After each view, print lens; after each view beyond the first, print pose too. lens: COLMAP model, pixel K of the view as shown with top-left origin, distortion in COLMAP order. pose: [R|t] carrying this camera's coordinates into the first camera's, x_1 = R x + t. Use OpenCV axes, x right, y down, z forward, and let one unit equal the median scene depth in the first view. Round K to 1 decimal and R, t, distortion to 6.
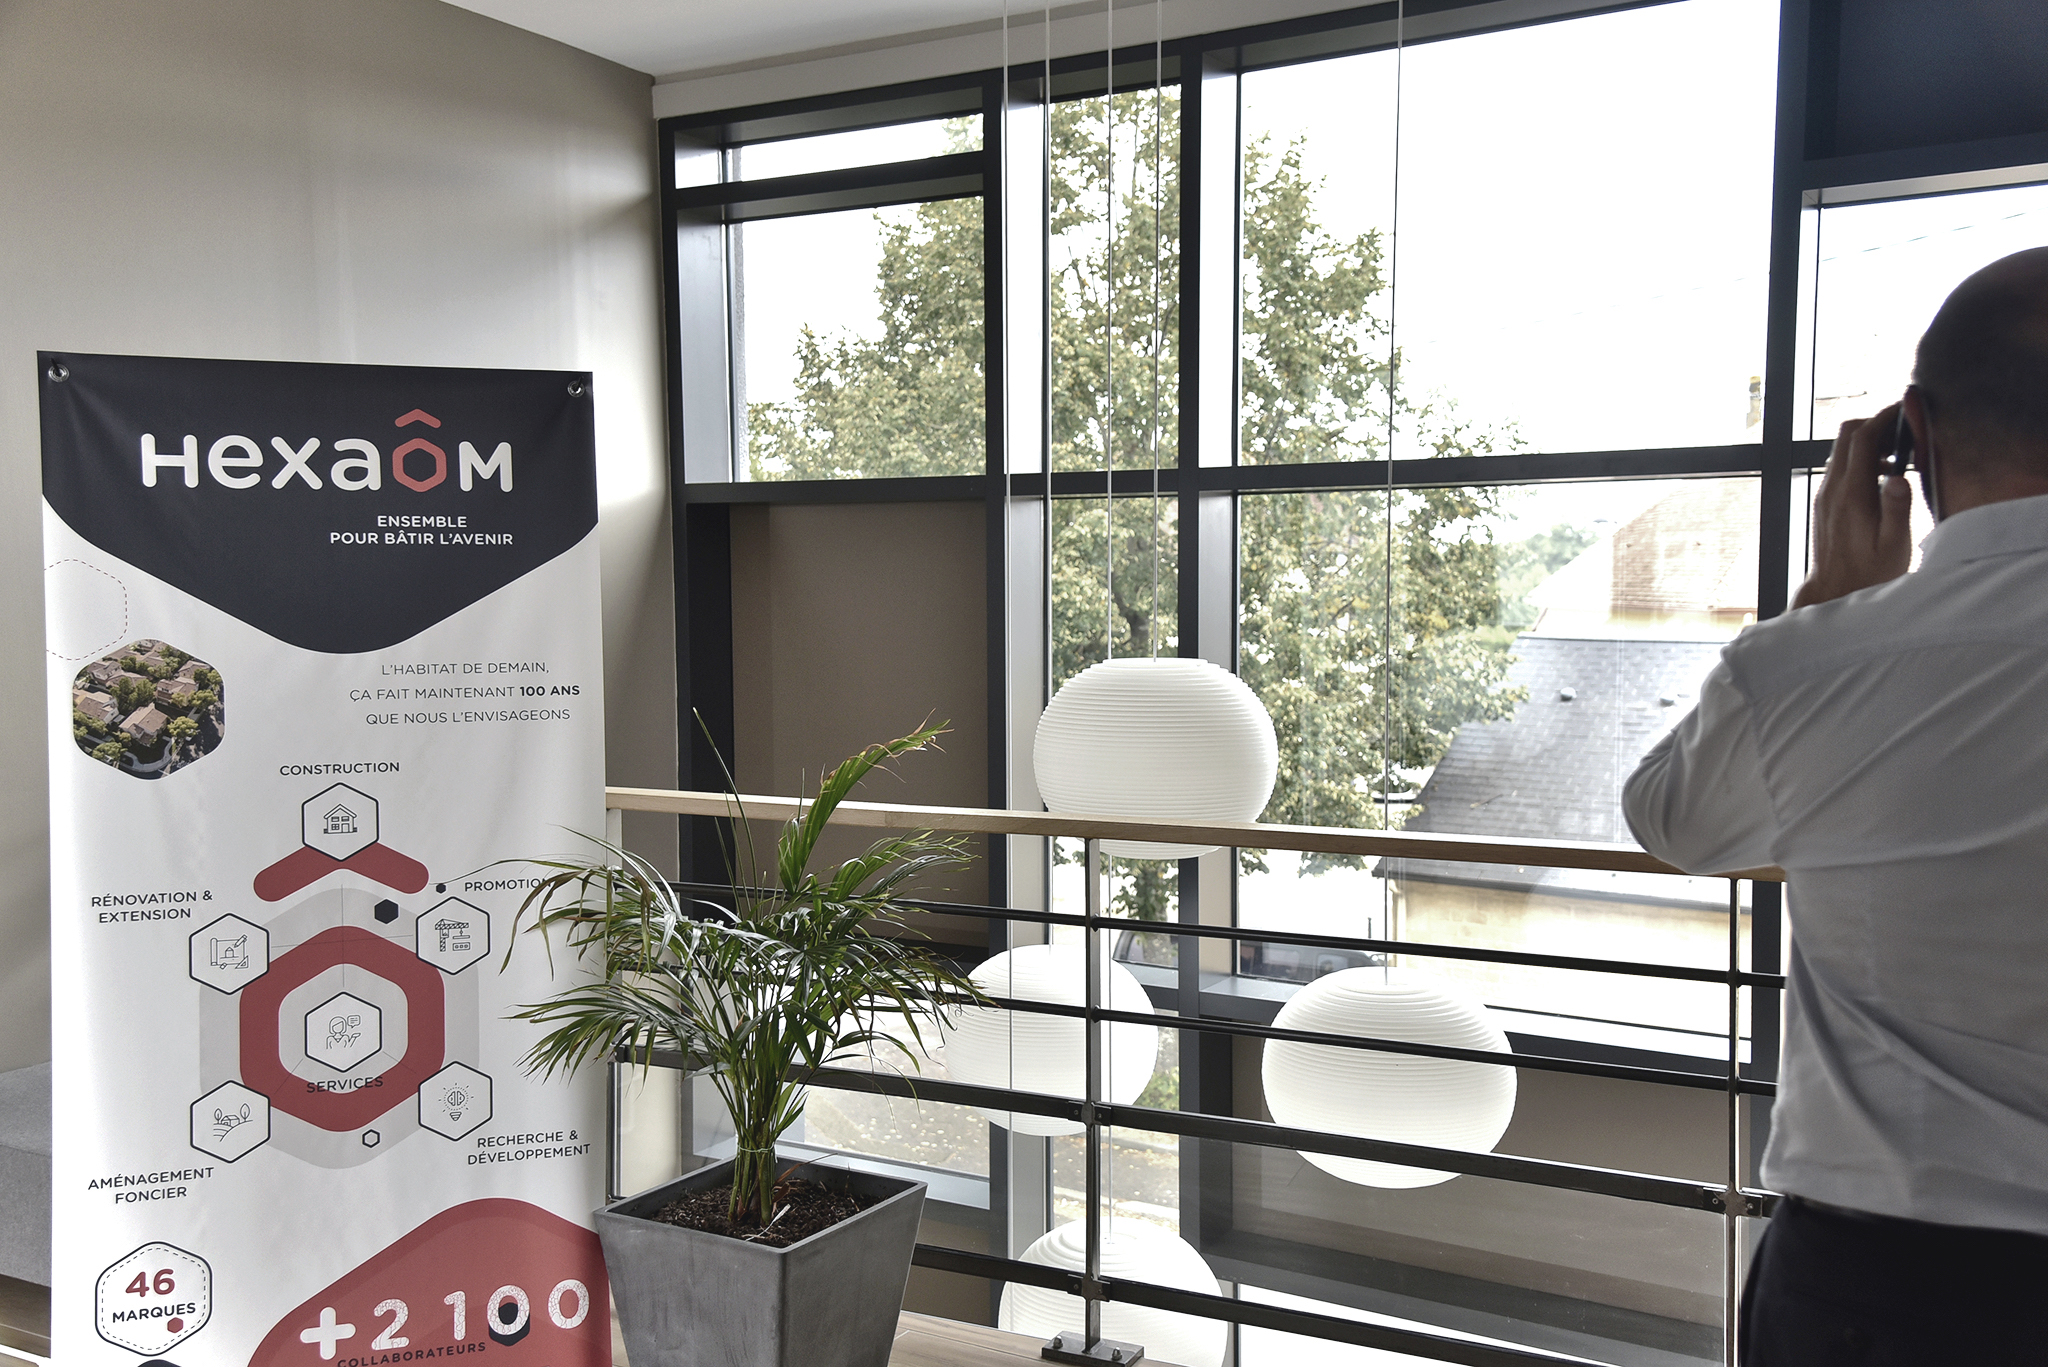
lens RADIAL K [[1902.0, 0, 1022.2], [0, 1902.0, 679.6], [0, 0, 1]] dist [0.022430, 0.000000]
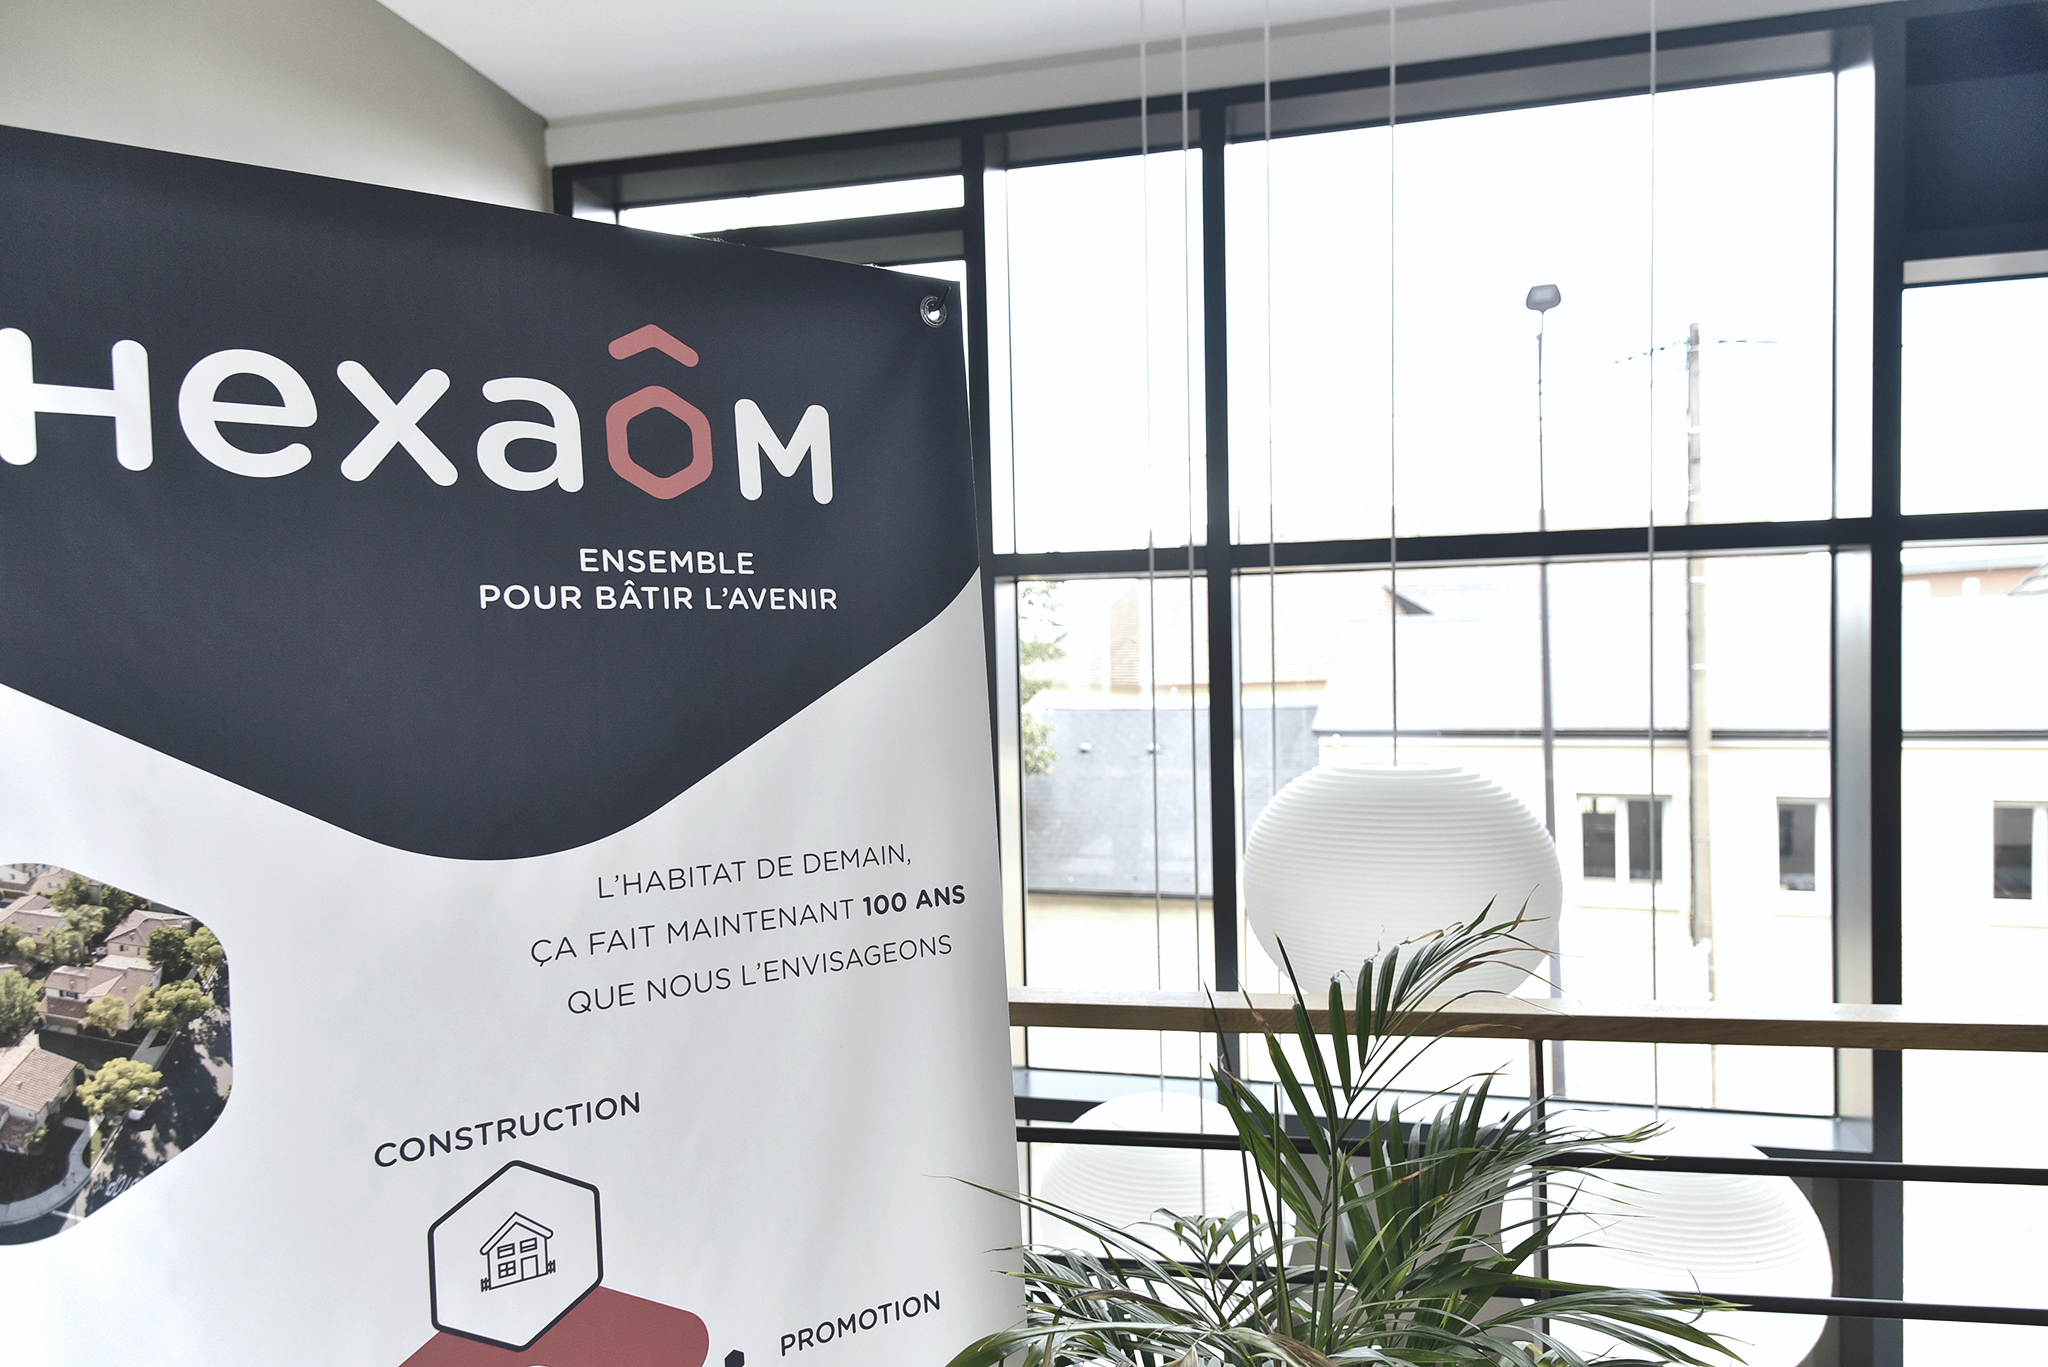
lens RADIAL K [[1409.6, 0, 1032.2], [0, 1409.6, 677.4], [0, 0, 1]] dist [0.028085, -0.030319]
pose [[0.969433, -0.026411, 0.243930, -0.318142], [0.038382, 0.998274, -0.044453, -0.036222], [-0.242335, 0.052457, 0.968773, 0.652796]]
